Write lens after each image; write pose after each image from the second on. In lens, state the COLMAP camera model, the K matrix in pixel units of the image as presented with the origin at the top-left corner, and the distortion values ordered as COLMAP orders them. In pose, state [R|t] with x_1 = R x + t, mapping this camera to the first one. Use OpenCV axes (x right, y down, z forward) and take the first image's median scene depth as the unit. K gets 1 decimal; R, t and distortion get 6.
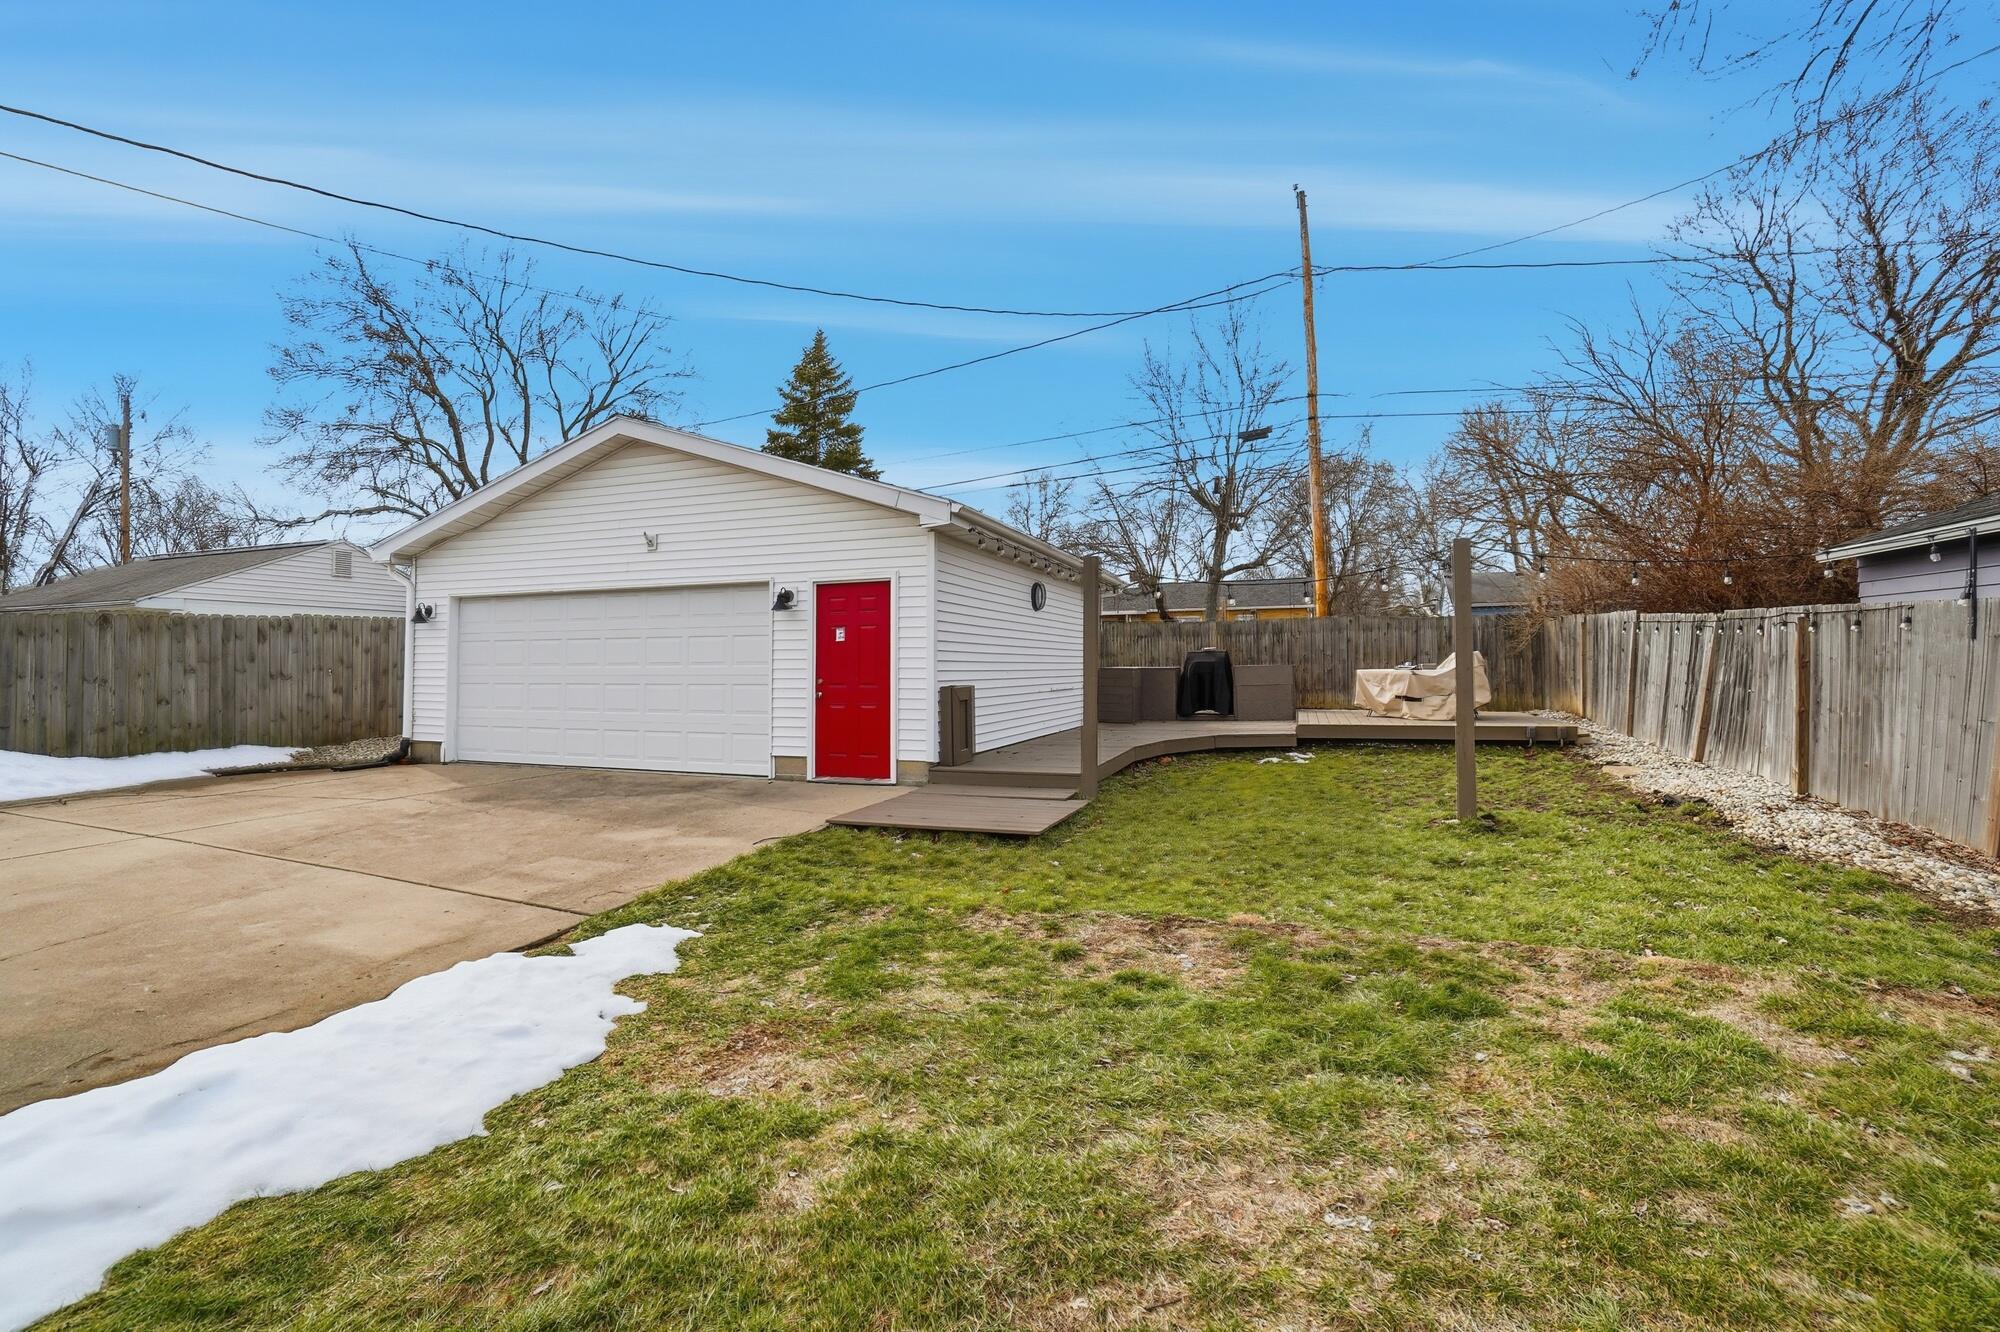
lens RADIAL K [[849.8, 0, 1025.3], [0, 849.8, 649.2], [0, 0, 1]] dist [-0.056704, 0.018717]
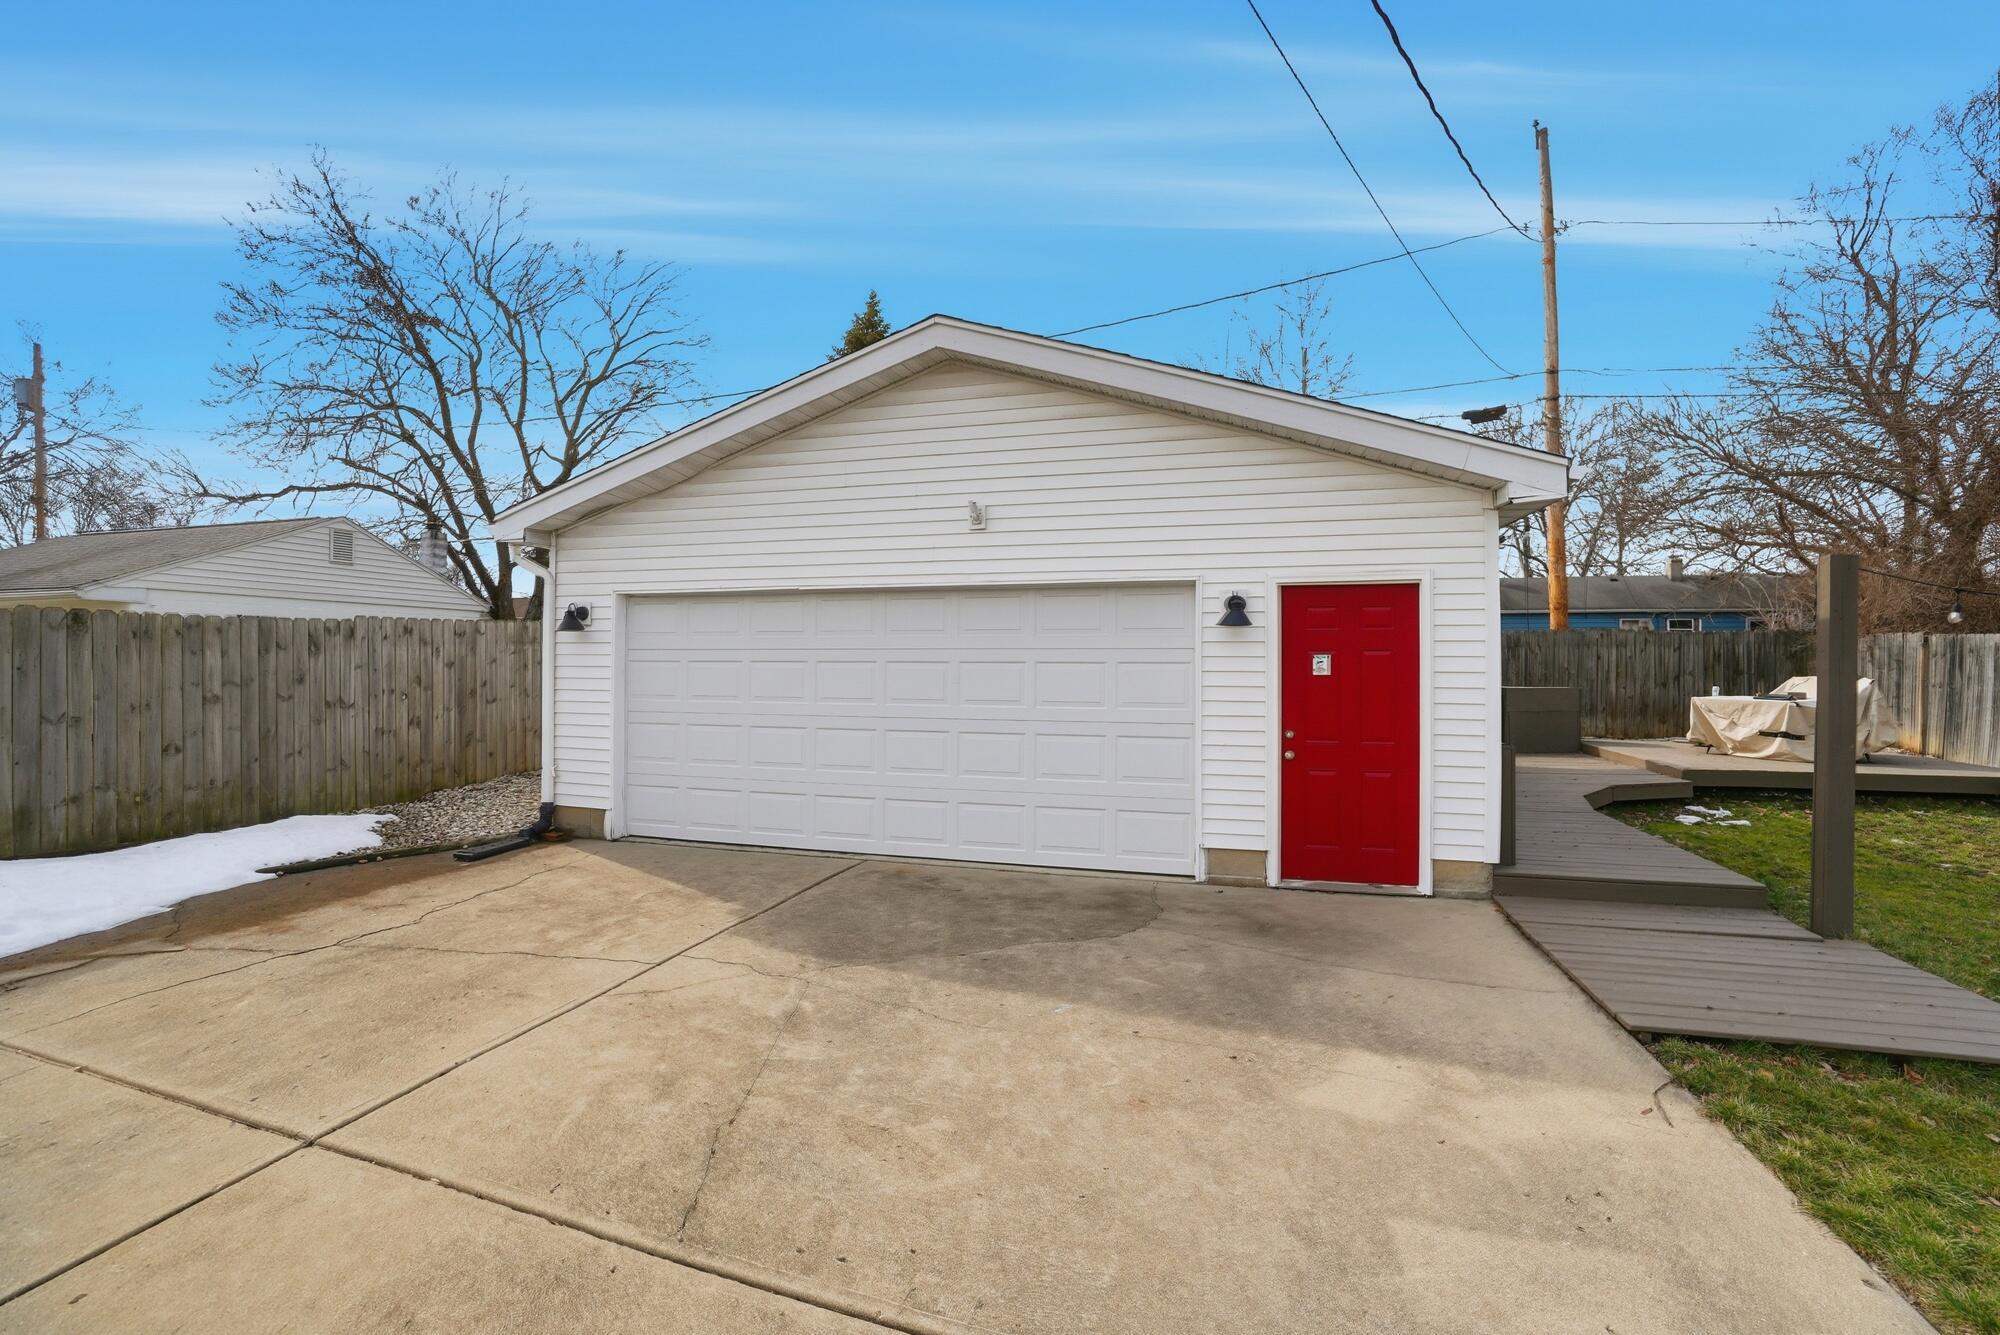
lens RADIAL K [[849.8, 0, 1025.3], [0, 849.8, 650.7], [0, 0, 1]] dist [-0.056704, 0.018717]
pose [[0.998100, 0.012235, 0.060394, -0.392060], [-0.012633, 0.999901, 0.006199, -0.023552], [-0.060312, -0.006950, 0.998155, 0.292968]]
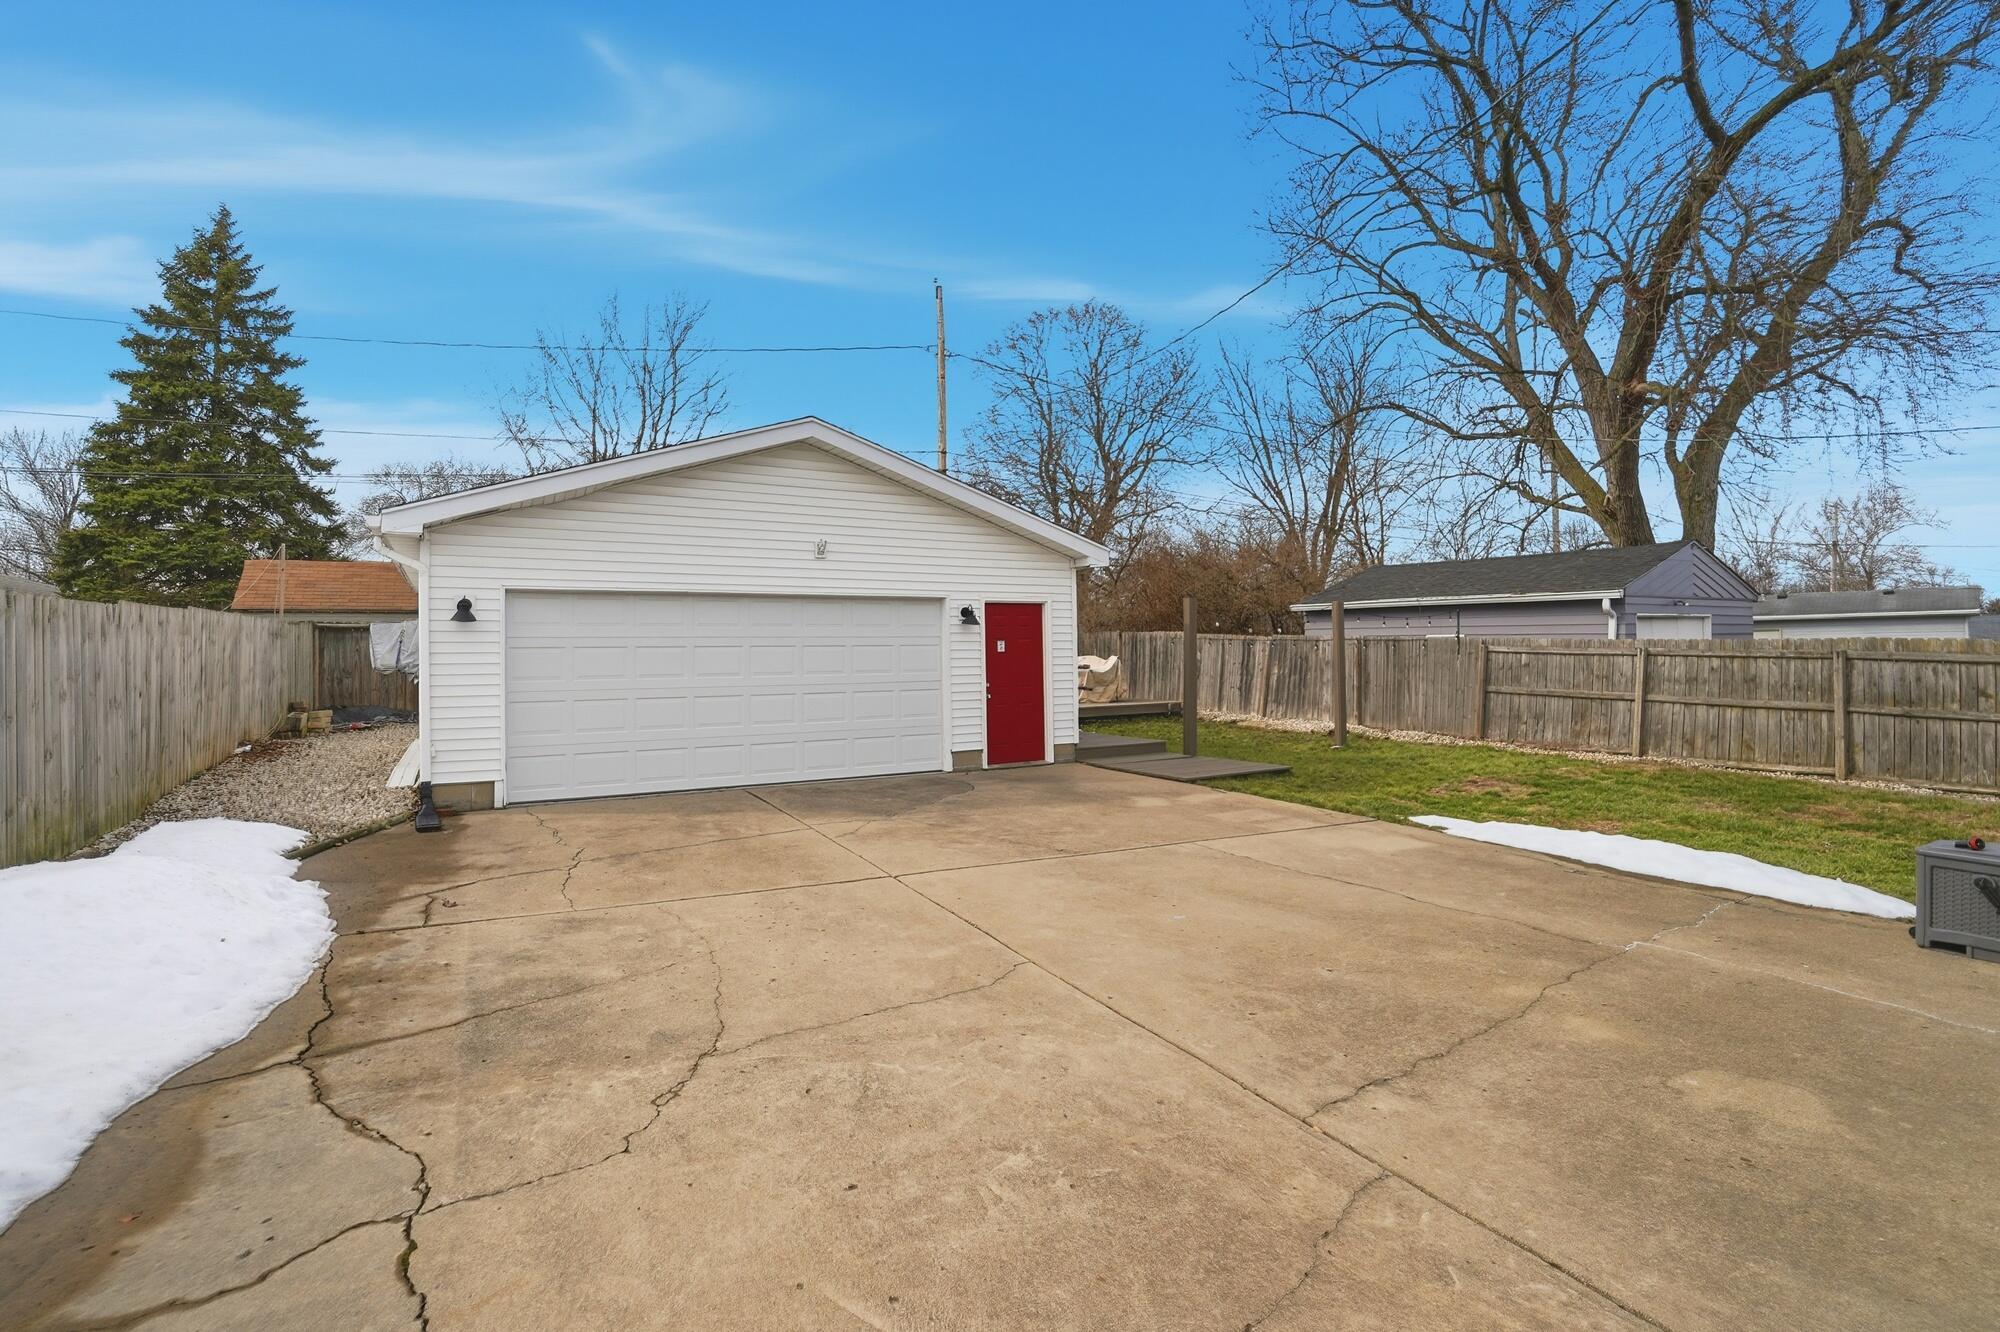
lens RADIAL K [[867.8, 0, 955.7], [0, 867.8, 640.4], [0, 0, 1]] dist [-0.097233, 0.032690]
pose [[0.681206, 0.013085, 0.731975, -0.947401], [-0.007706, 0.999913, -0.010703, -0.009351], [-0.732051, 0.001650, 0.681248, 0.167172]]
